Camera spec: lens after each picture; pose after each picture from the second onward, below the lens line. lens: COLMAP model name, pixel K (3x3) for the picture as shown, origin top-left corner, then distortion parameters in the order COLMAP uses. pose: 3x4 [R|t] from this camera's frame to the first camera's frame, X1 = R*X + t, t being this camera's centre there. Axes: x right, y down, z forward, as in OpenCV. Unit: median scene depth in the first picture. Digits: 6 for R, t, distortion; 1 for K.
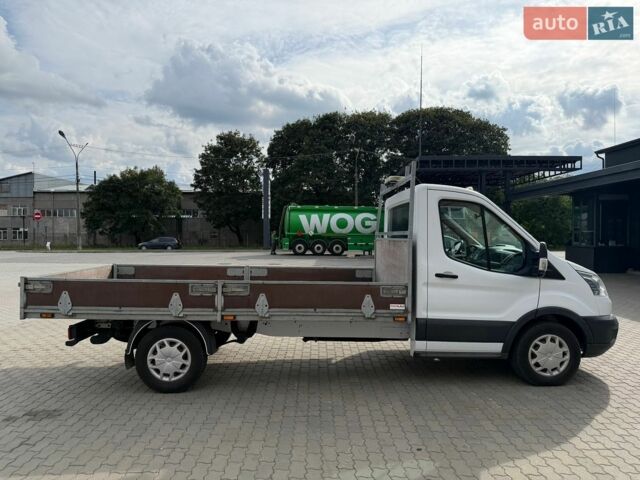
lens RADIAL K [[453.7, 0, 314.2], [0, 453.7, 239.1], [0, 0, 1]] dist [0.071880, -0.088909]
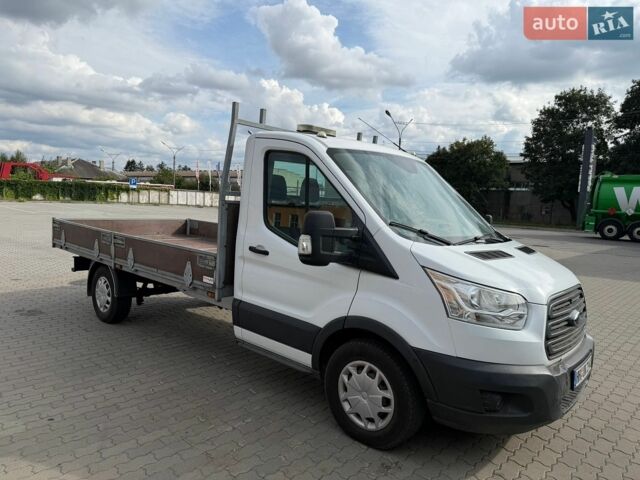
lens RADIAL K [[453.7, 0, 314.2], [0, 453.7, 239.1], [0, 0, 1]] dist [0.071880, -0.088909]
pose [[0.717567, 0.091040, -0.690514, 0.146856], [-0.051582, 0.995644, 0.077667, -0.000510], [0.694577, -0.020113, 0.719137, 0.085854]]
